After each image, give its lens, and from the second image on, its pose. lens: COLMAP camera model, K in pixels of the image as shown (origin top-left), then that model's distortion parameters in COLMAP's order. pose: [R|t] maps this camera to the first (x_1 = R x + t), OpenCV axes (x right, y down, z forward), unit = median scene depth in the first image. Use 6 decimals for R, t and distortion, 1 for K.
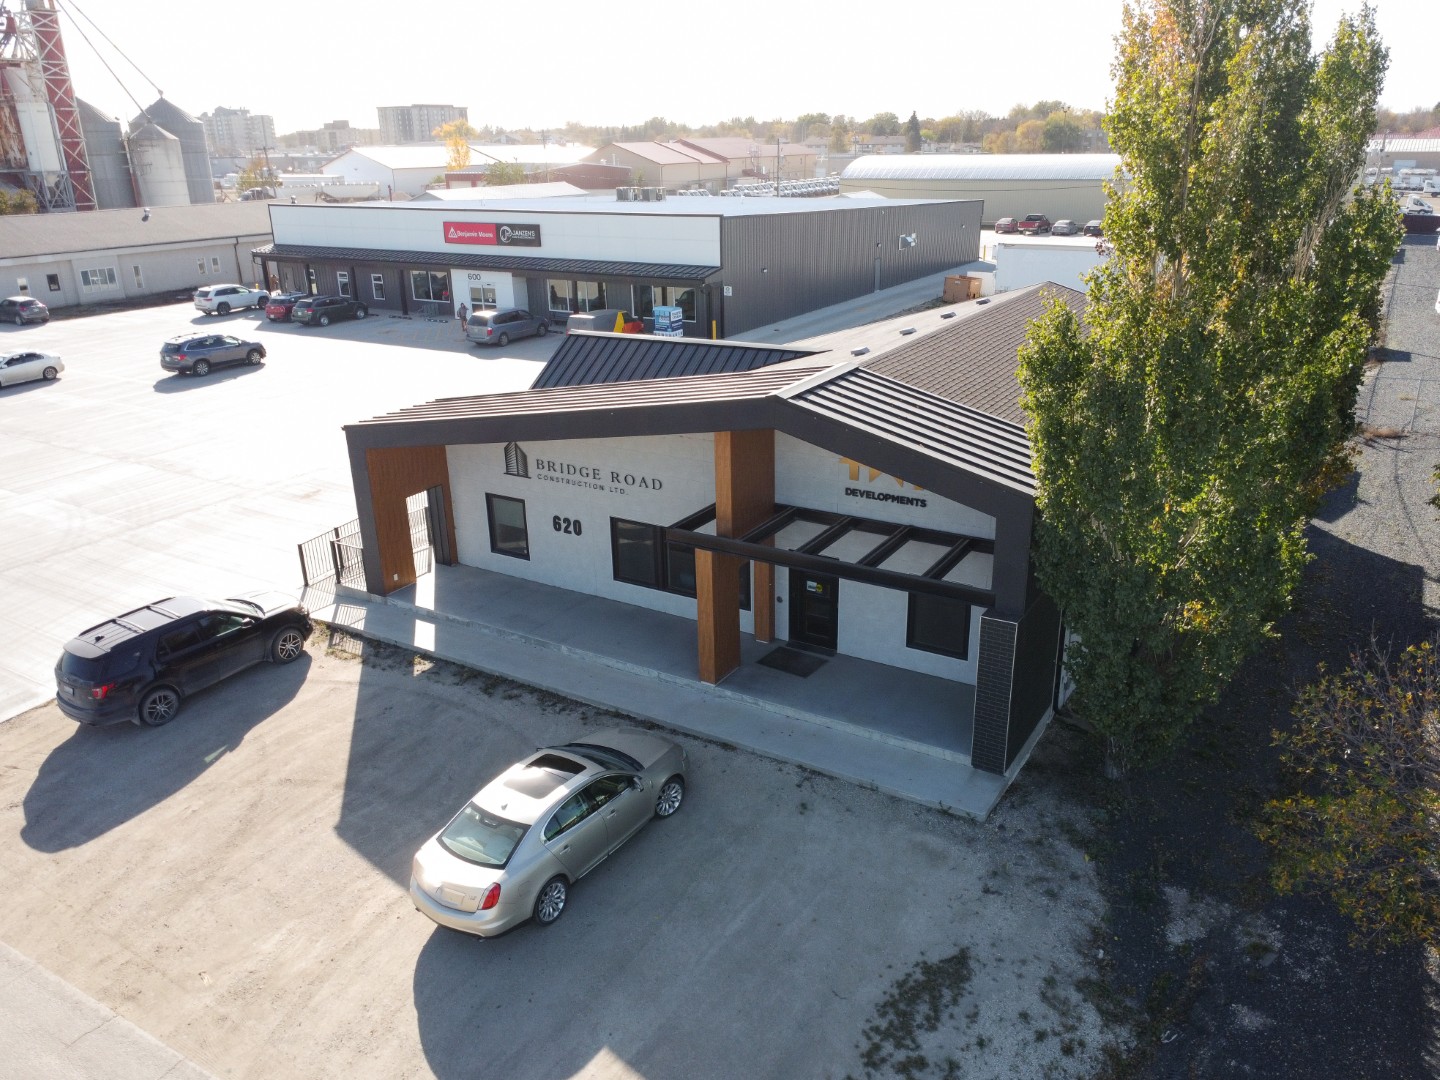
lens RADIAL K [[1134.4, 0, 723.2], [0, 1134.4, 537.4], [0, 0, 1]] dist [0.007027, -0.001420]
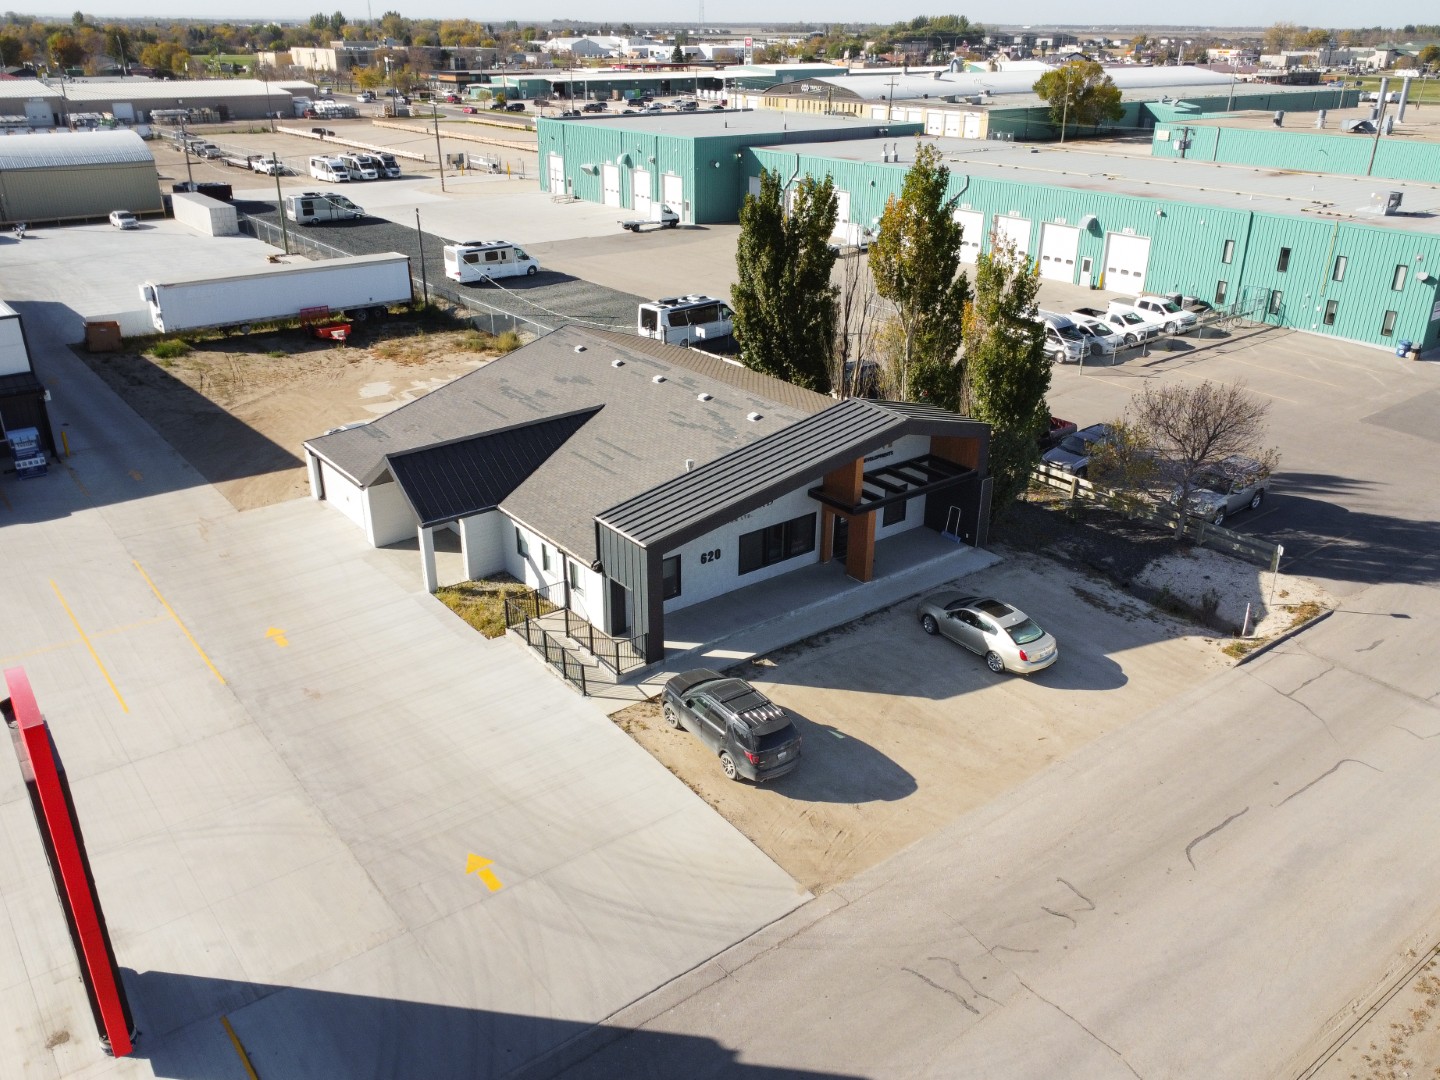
lens RADIAL K [[1134.4, 0, 729.9], [0, 1134.4, 540.1], [0, 0, 1]] dist [0.007027, -0.001420]
pose [[0.354722, -0.359283, 0.863185, -1.453977], [0.316608, 0.914835, 0.250673, -0.408864], [-0.879734, 0.184372, 0.438264, 0.331118]]
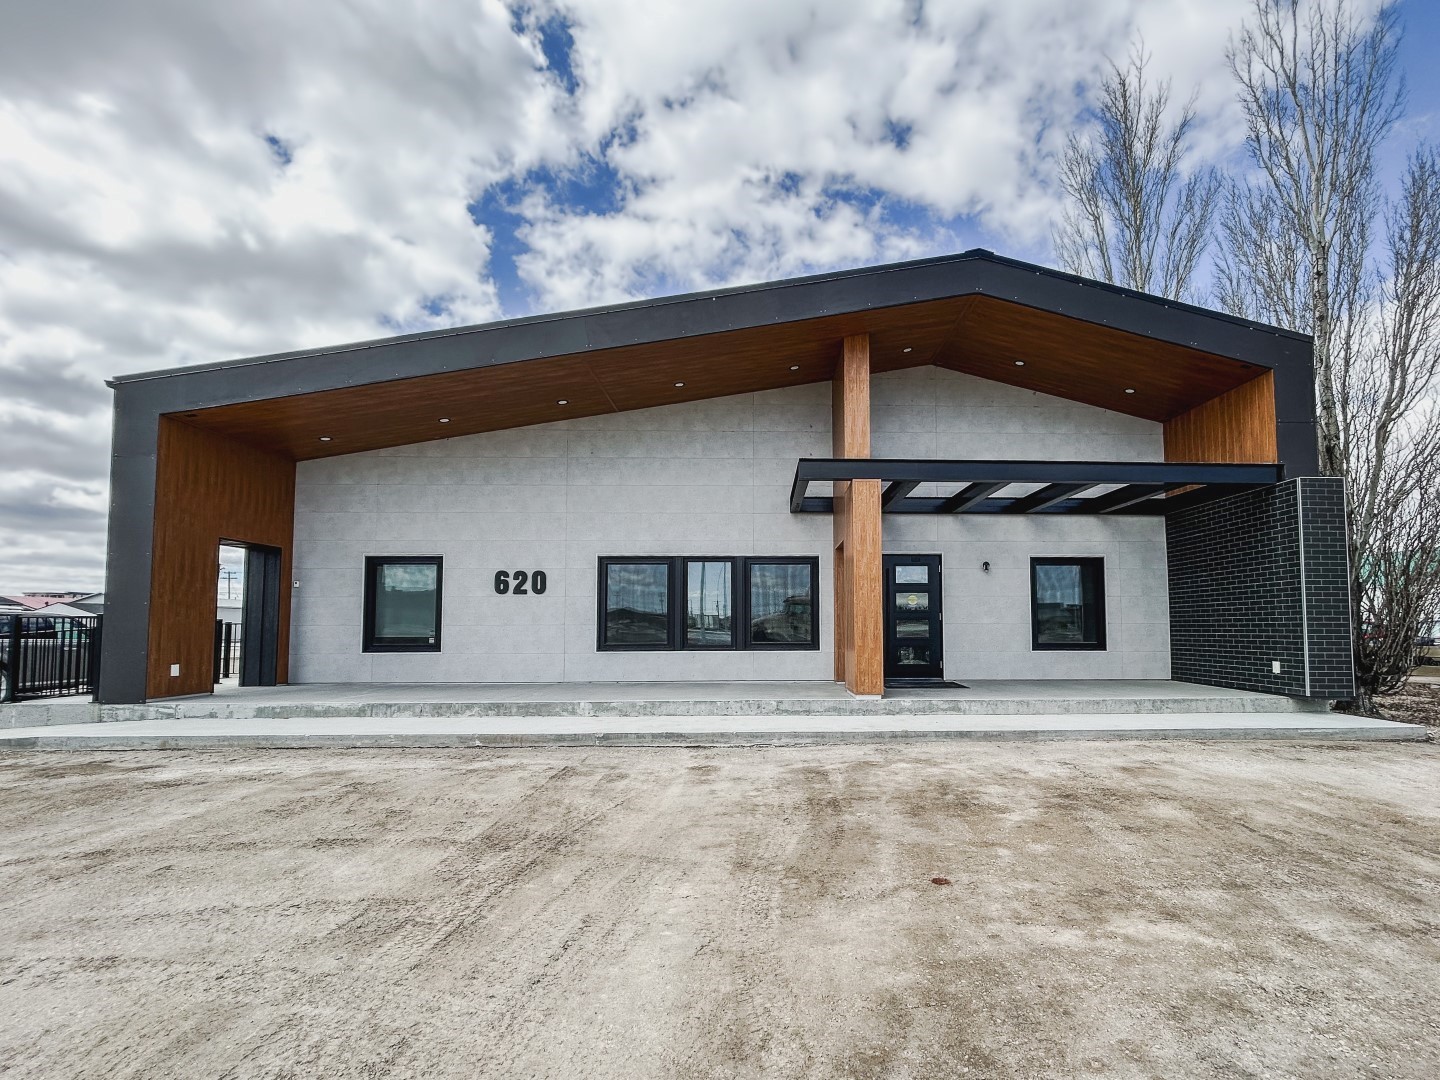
lens RADIAL K [[580.6, 0, 720.7], [0, 580.6, 542.3], [0, 0, 1]] dist [-0.000269, -0.000029]
pose [[0.837357, 0.047713, 0.544570, -0.237877], [0.175453, 0.920022, -0.350393, 0.117758], [-0.517735, 0.388950, 0.762016, 0.674793]]
